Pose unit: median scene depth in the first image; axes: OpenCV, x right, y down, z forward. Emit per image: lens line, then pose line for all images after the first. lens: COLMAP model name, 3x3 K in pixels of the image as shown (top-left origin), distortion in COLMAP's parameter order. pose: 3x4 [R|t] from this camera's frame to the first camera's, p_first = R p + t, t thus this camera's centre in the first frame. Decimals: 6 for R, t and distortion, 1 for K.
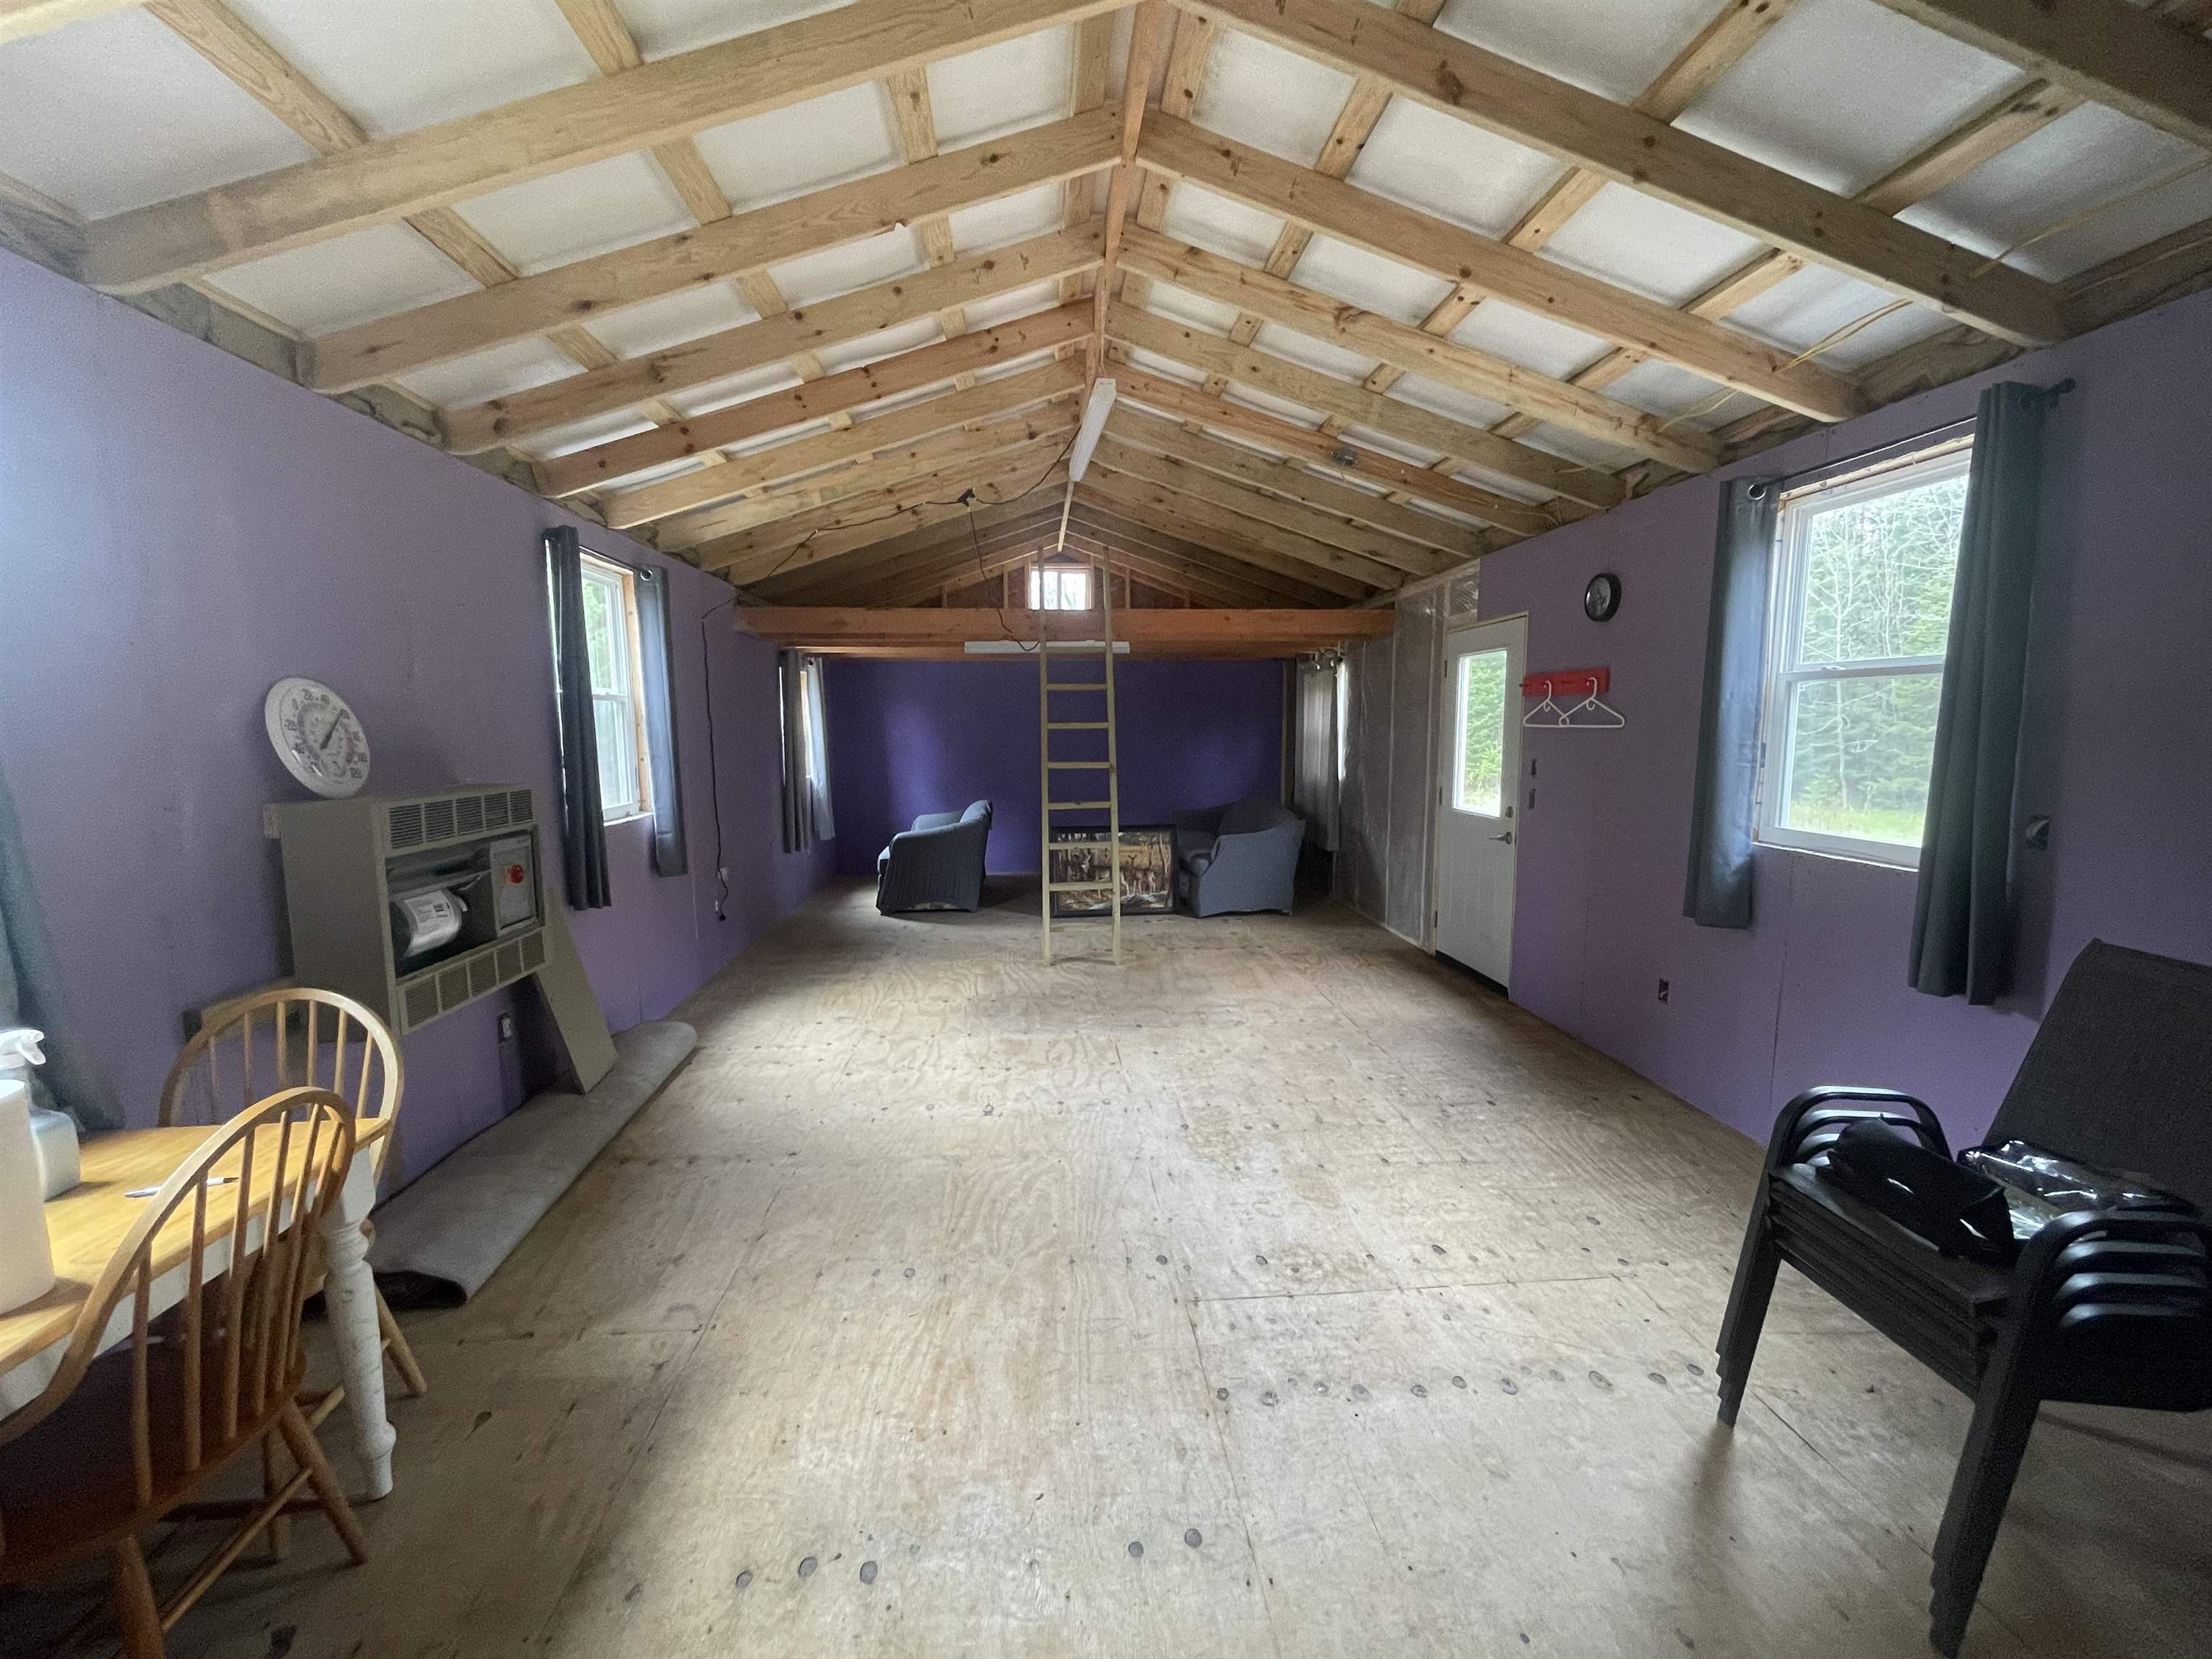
lens RADIAL K [[892.9, 0, 1106.0], [0, 892.9, 829.5], [0, 0, 1]] dist [-0.000420, -0.000005]
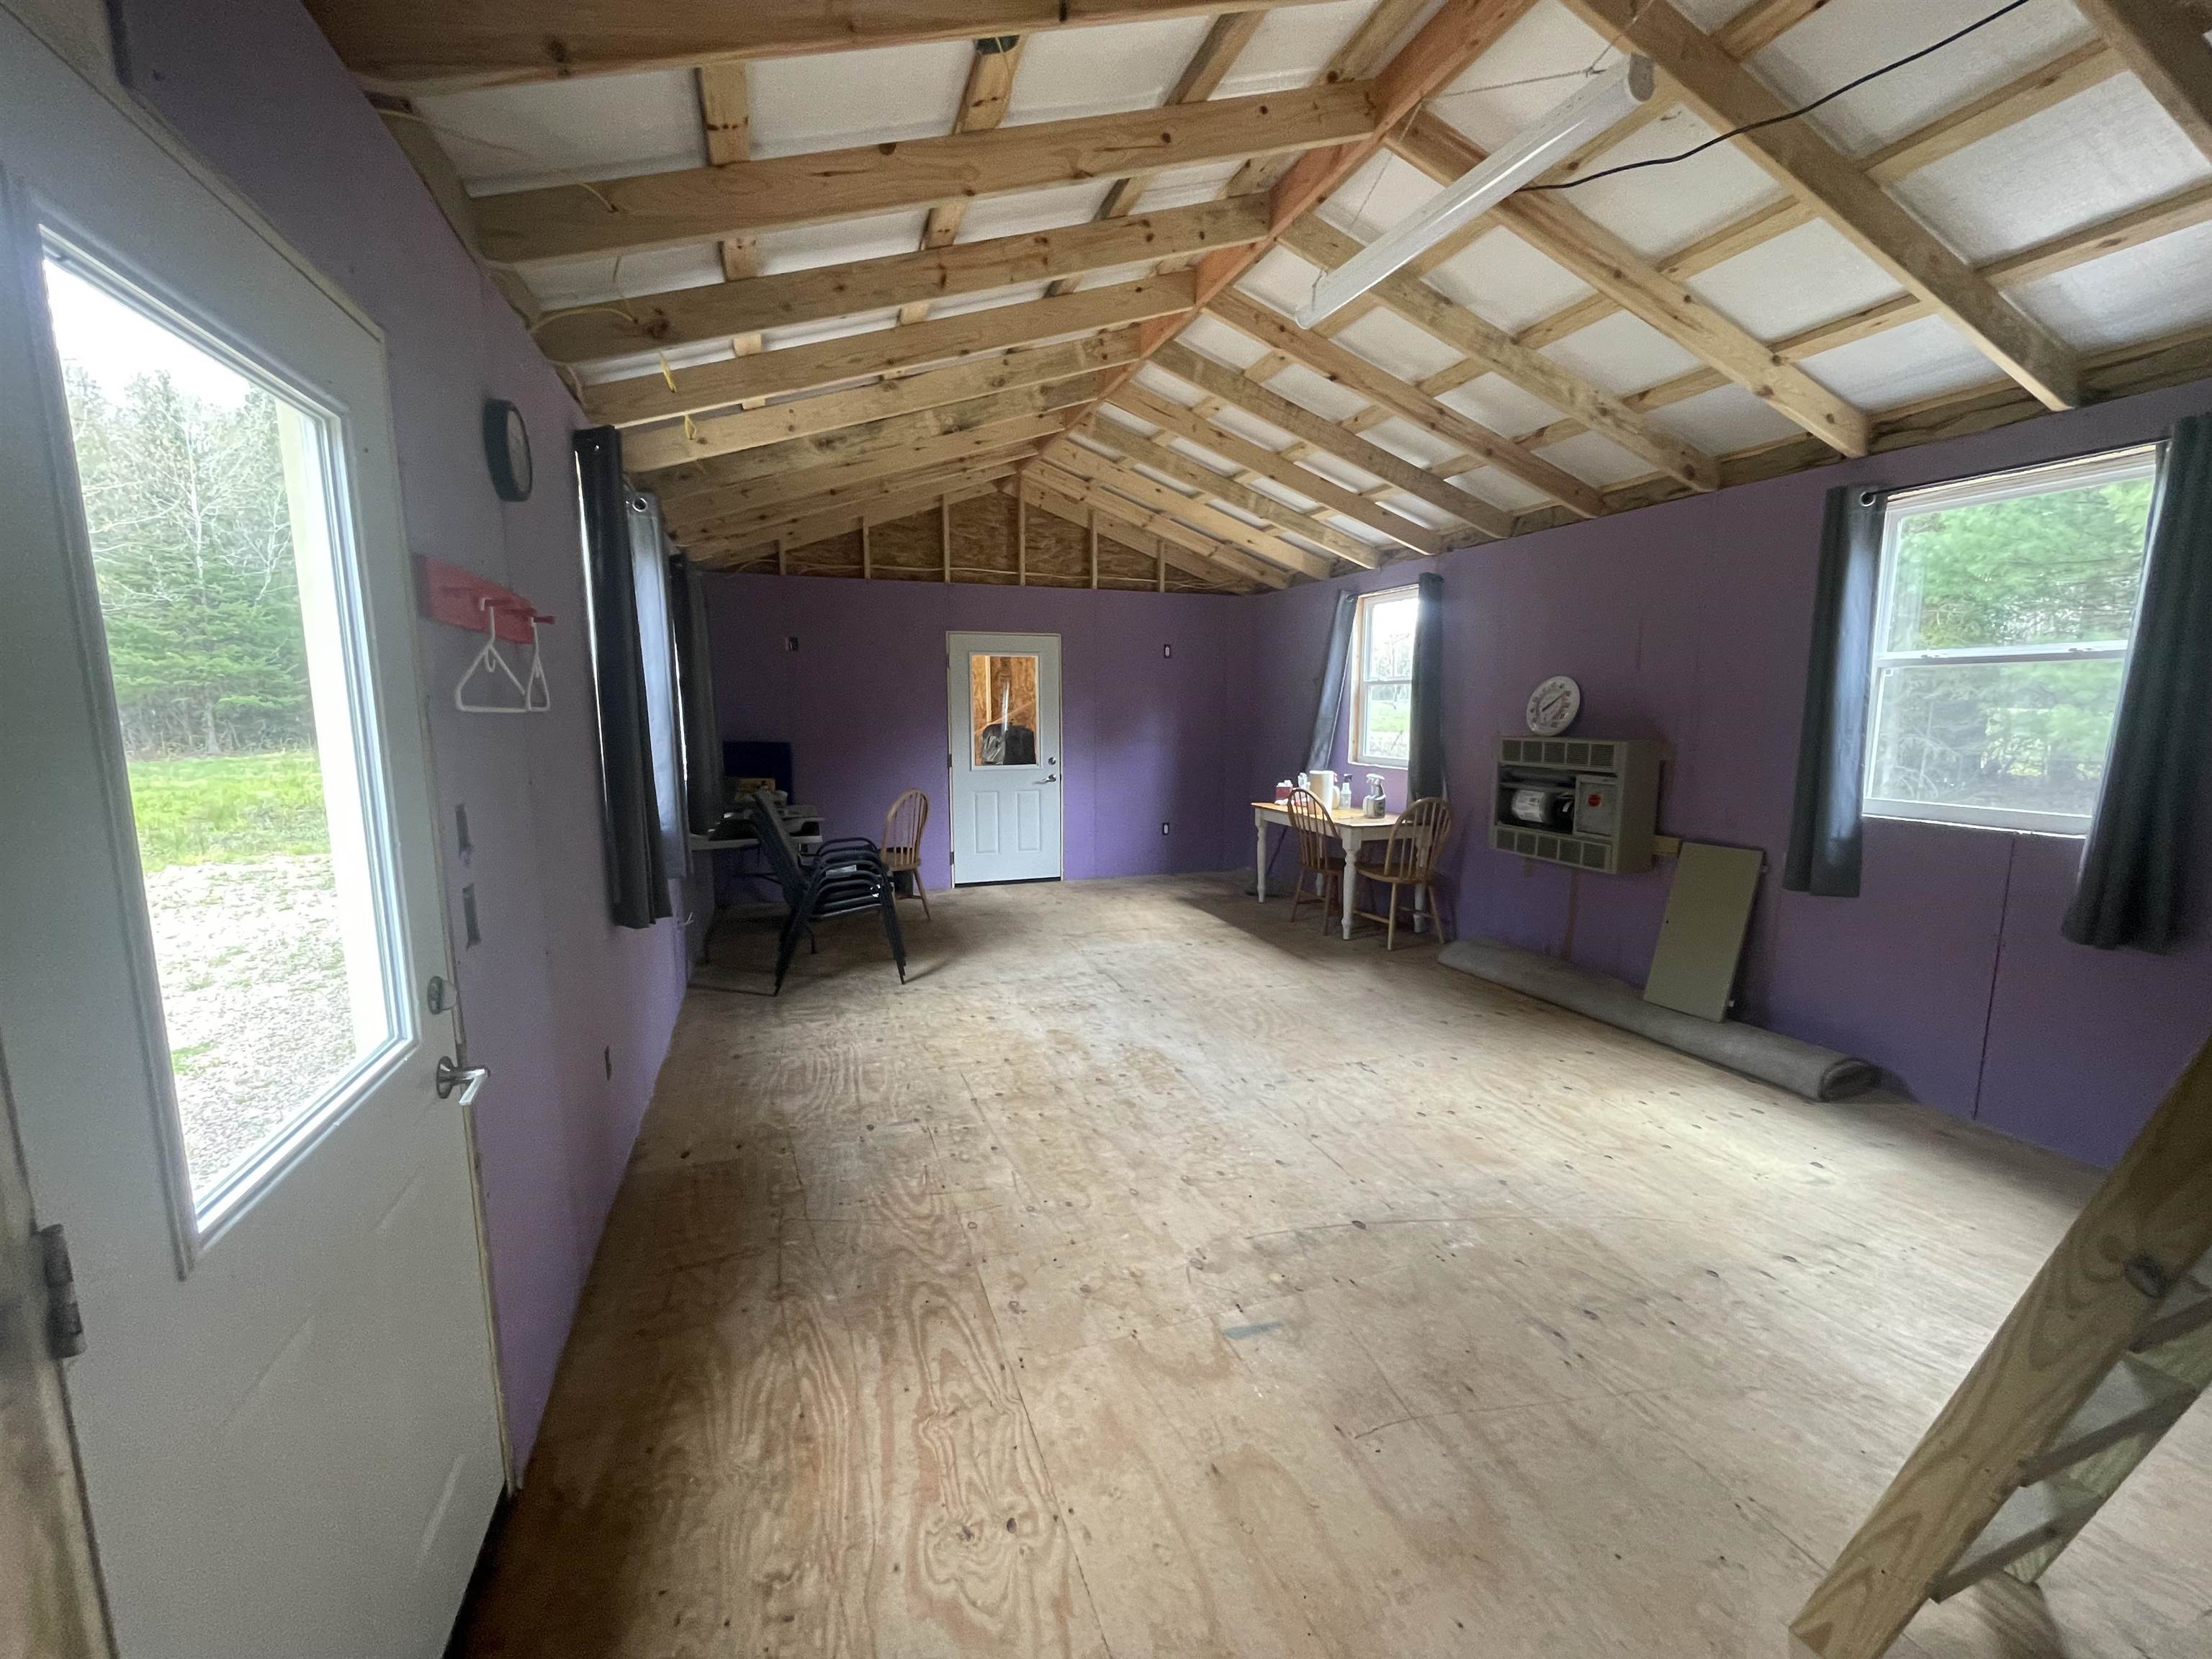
lens RADIAL K [[892.9, 0, 1106.0], [0, 892.9, 829.5], [0, 0, 1]] dist [-0.000420, -0.000005]
pose [[-0.963451, 0.045389, -0.264011, 0.434054], [-0.023128, 0.967768, 0.250779, -0.216903], [0.266884, 0.247719, -0.931348, 1.854397]]
